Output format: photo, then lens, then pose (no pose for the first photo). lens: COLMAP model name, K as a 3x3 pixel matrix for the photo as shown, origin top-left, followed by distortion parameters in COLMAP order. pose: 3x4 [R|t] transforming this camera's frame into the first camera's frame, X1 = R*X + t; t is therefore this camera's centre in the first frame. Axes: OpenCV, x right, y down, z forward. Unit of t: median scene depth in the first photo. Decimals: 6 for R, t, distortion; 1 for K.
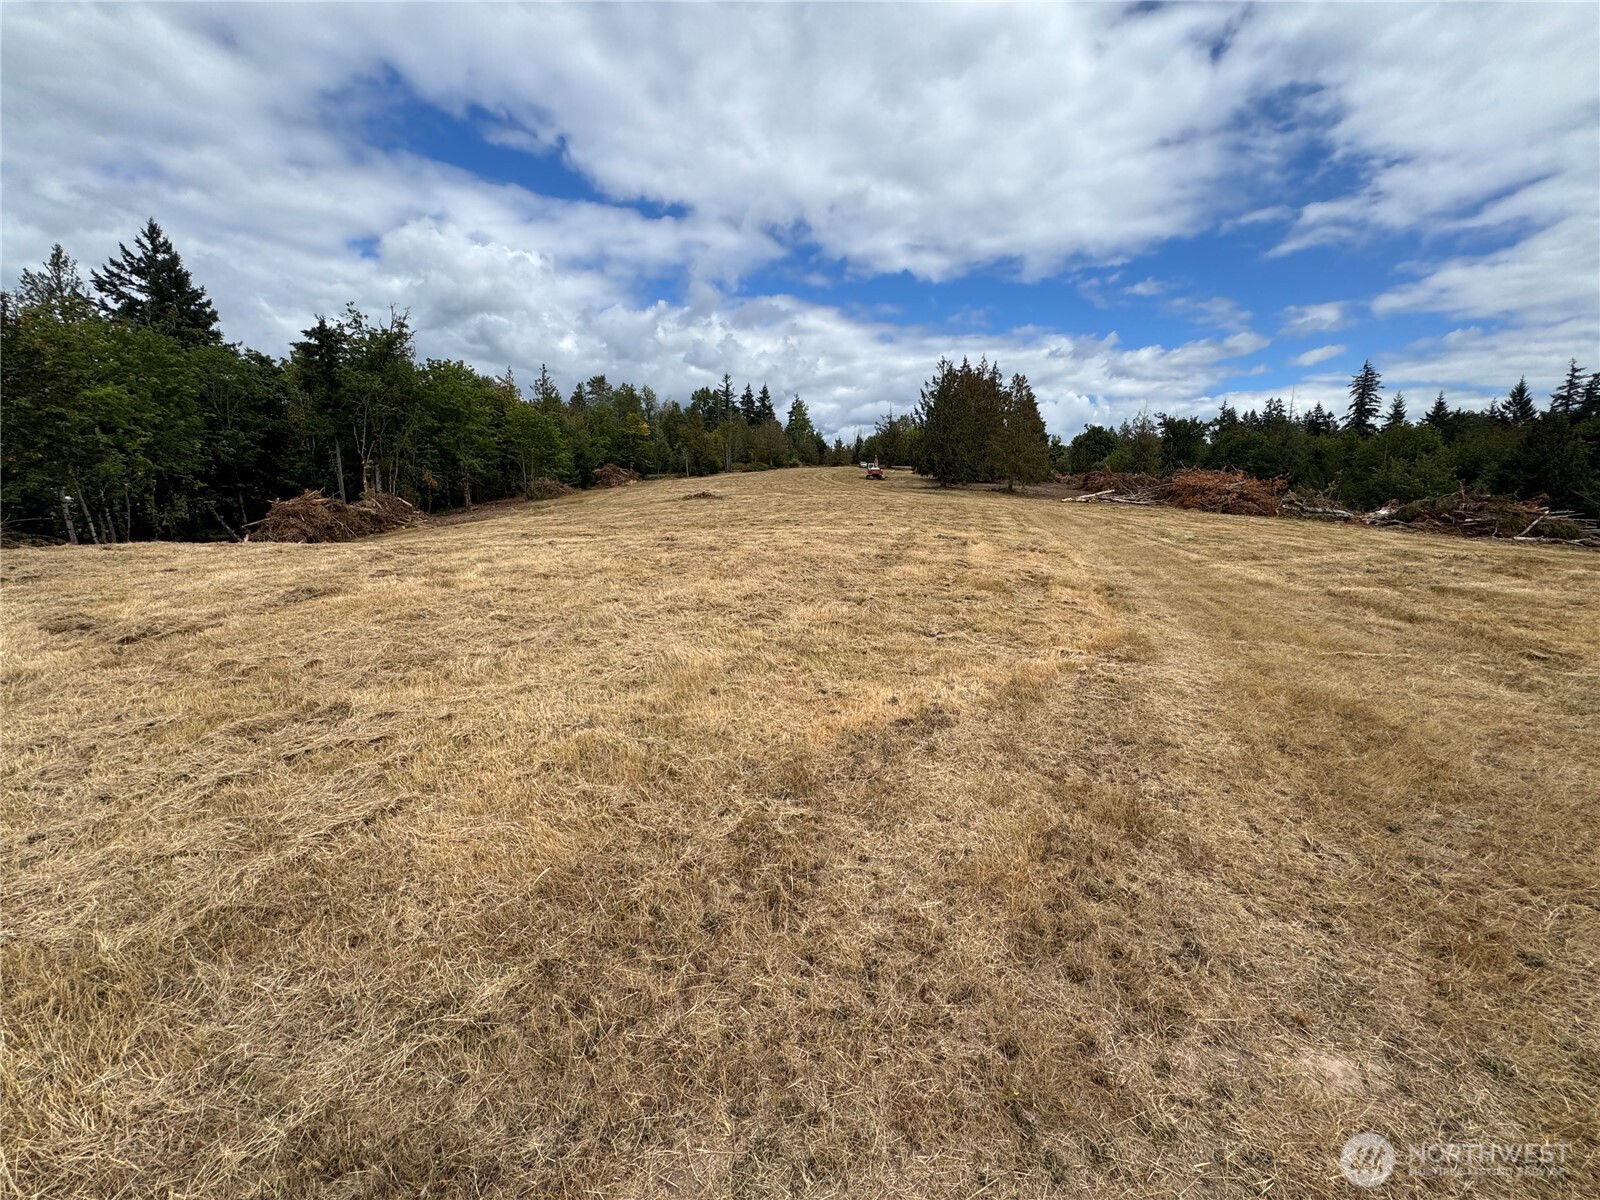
lens RADIAL K [[636.5, 0, 809.8], [0, 636.5, 596.8], [0, 0, 1]] dist [-0.003425, 0.000633]
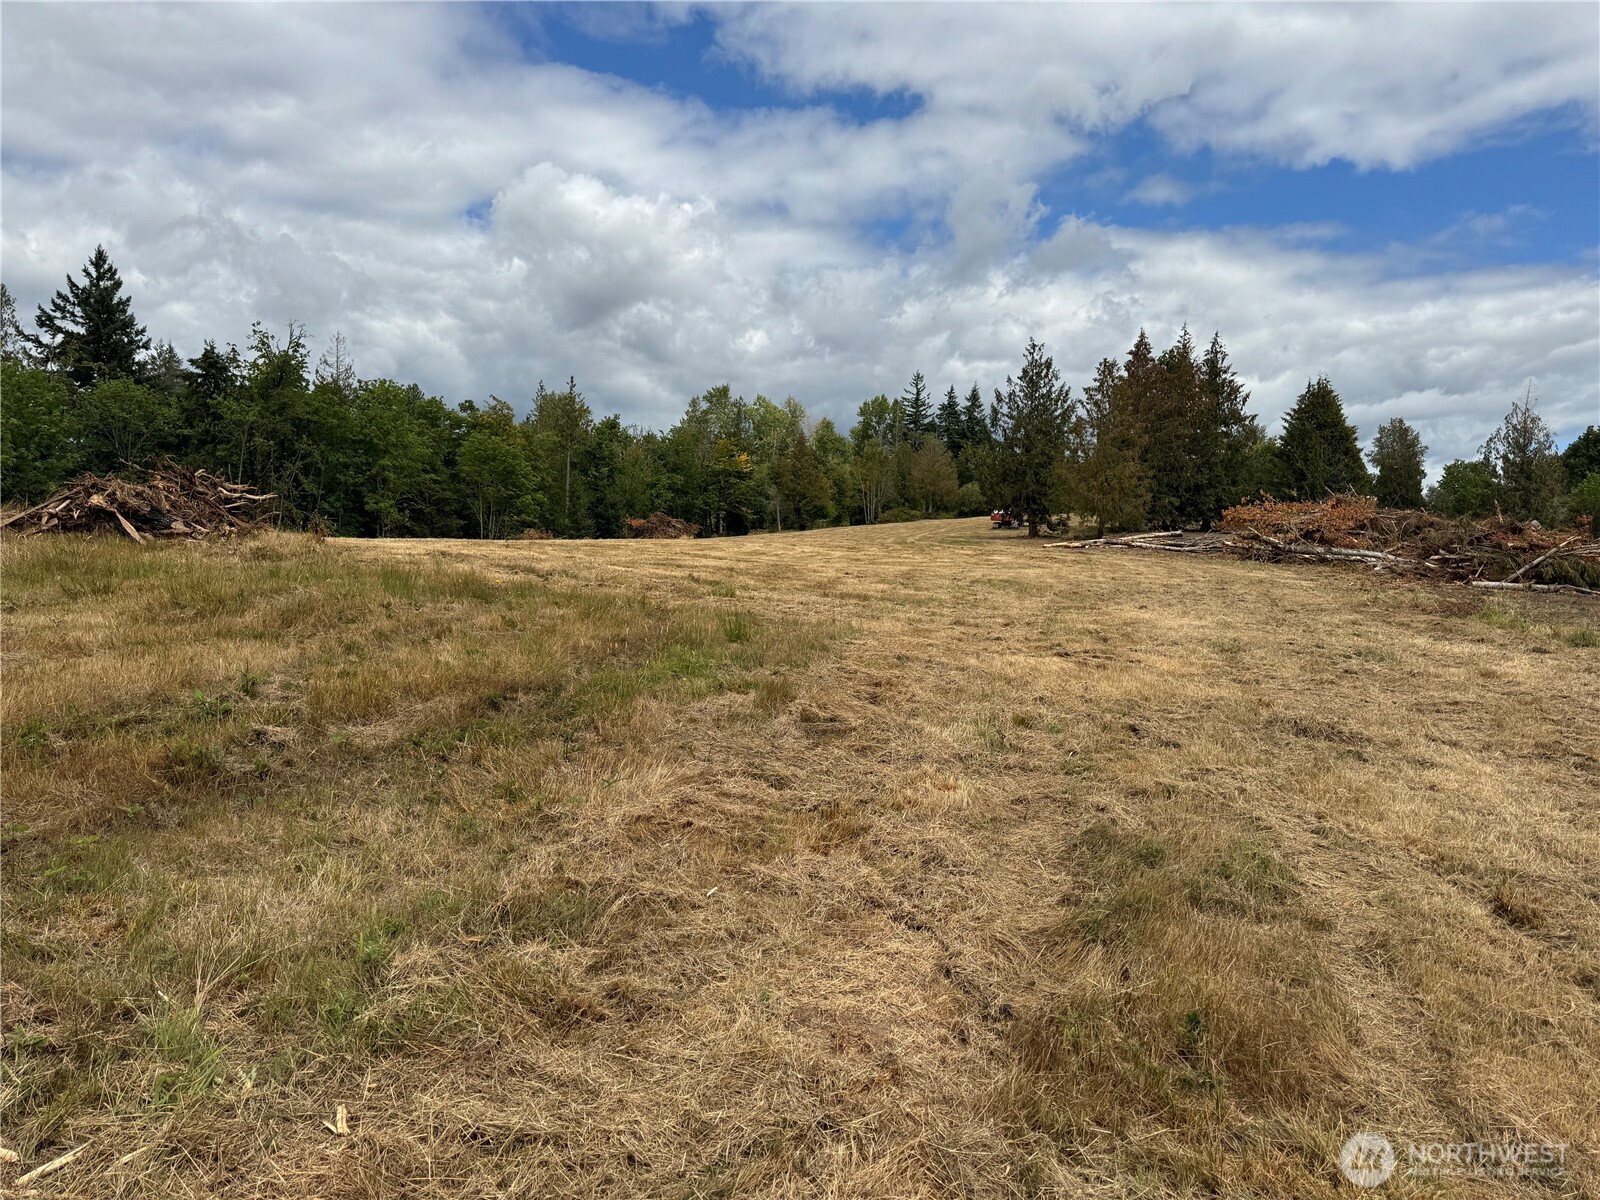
lens RADIAL K [[1193.1, 0, 801.9], [0, 1193.1, 592.6], [0, 0, 1]] dist [0.042232, -0.026300]
pose [[0.940730, 0.009147, -0.339033, 0.285826], [-0.058813, 0.988891, -0.136510, 0.039721], [0.334018, 0.148359, 0.930818, -0.112716]]
